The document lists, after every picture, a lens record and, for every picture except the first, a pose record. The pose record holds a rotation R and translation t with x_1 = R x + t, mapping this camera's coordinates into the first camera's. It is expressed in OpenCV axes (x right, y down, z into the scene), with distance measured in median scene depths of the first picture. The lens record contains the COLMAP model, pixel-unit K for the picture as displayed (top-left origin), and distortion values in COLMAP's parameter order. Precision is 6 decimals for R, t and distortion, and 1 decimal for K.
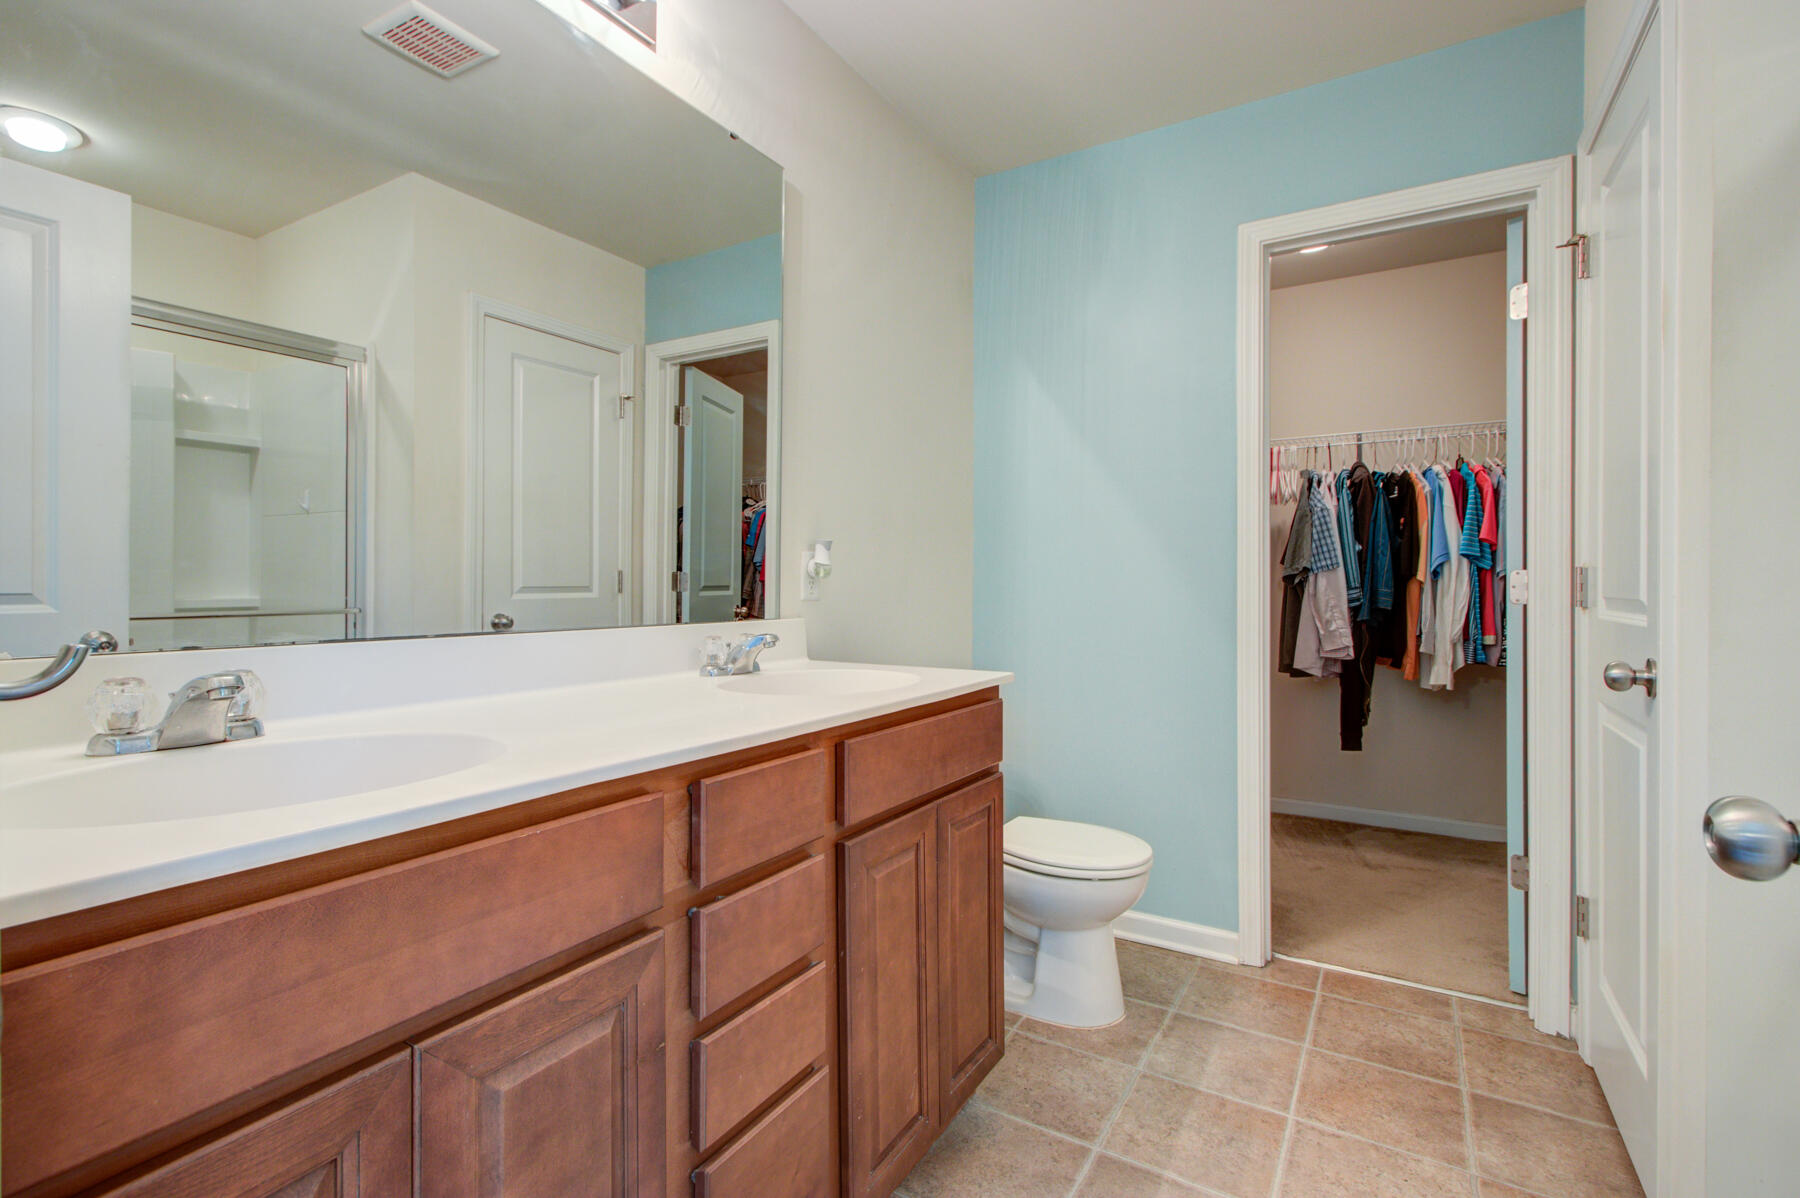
lens RADIAL K [[831.1, 0, 888.9], [0, 831.1, 585.4], [0, 0, 1]] dist [0.001446, 0.005012]
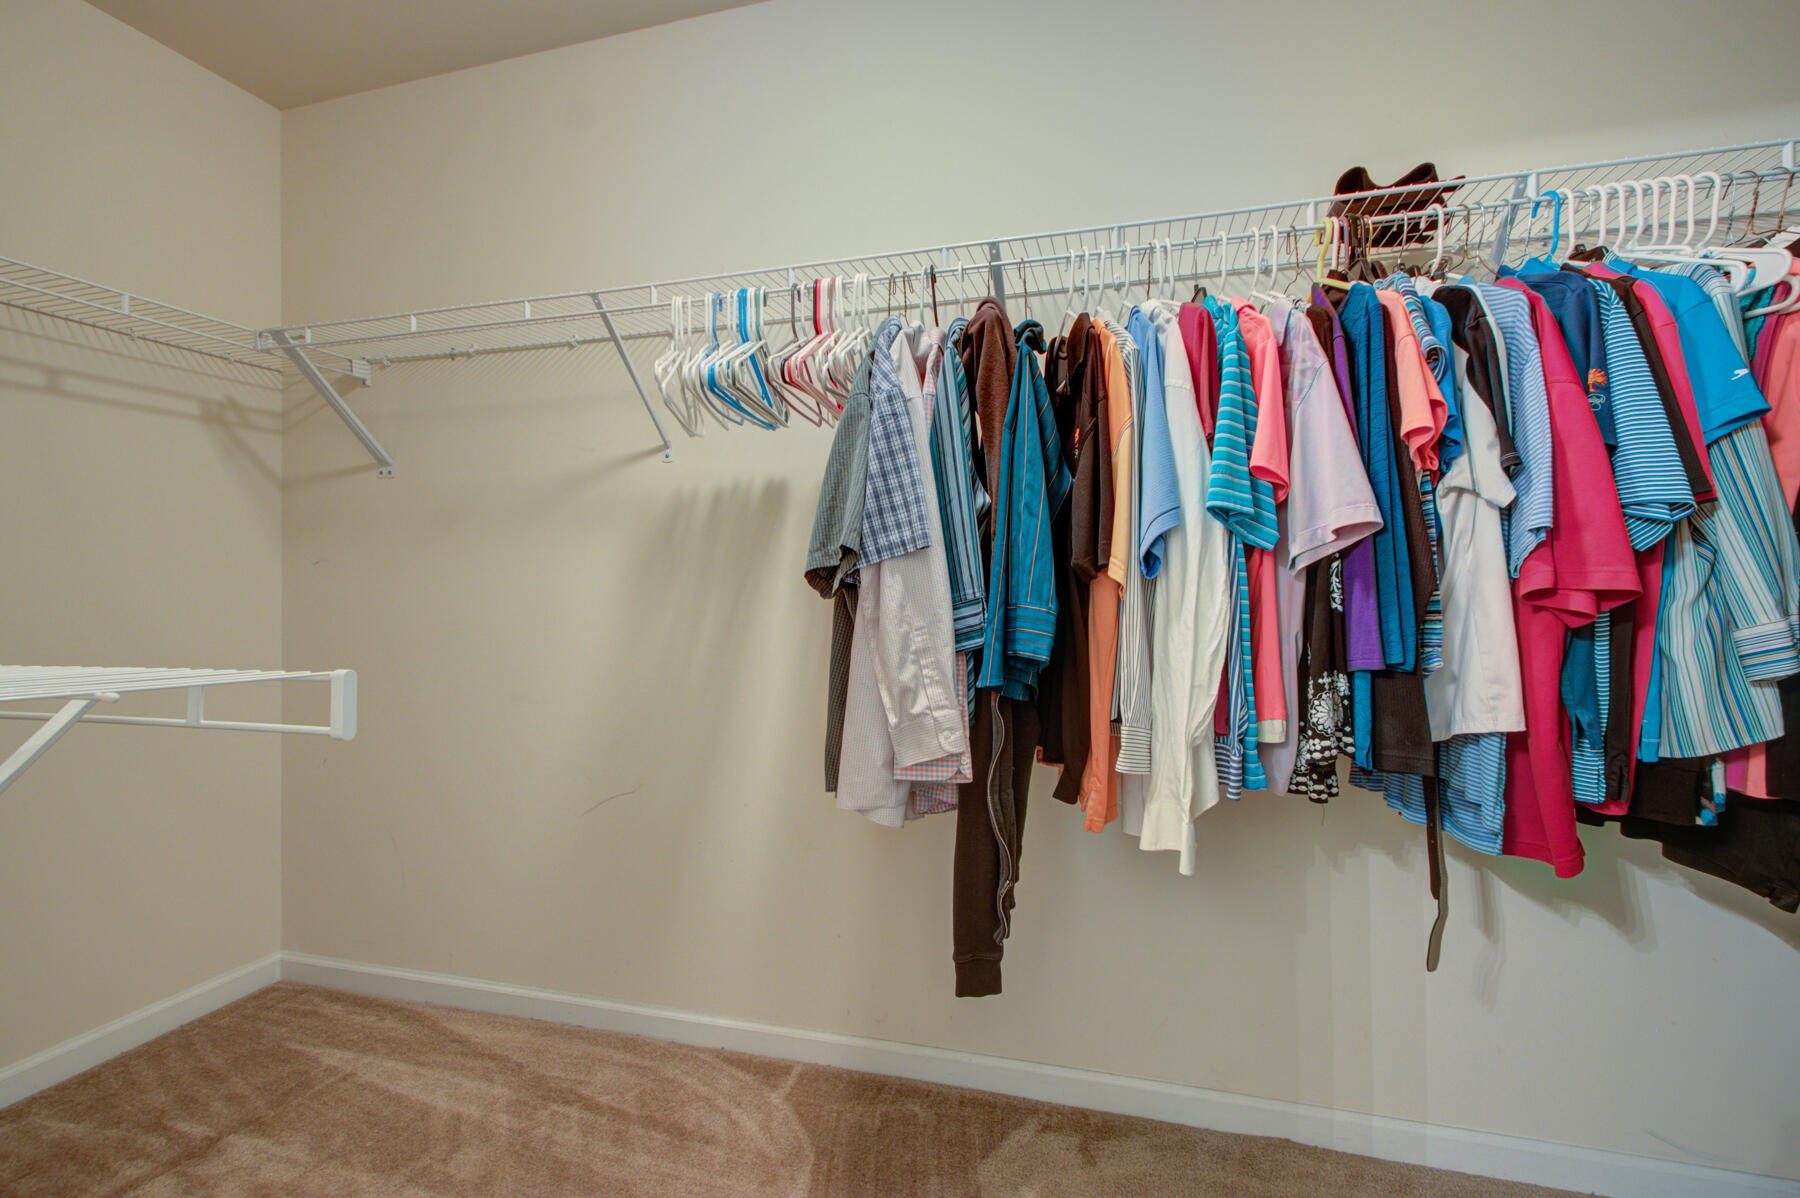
lens RADIAL K [[831.1, 0, 904.1], [0, 831.1, 602.2], [0, 0, 1]] dist [0.001446, 0.005012]
pose [[0.958809, -0.009698, 0.283887, 0.429686], [0.010085, 0.999949, 0.000100, 0.002878], [-0.283873, 0.002767, 0.958858, 0.651299]]
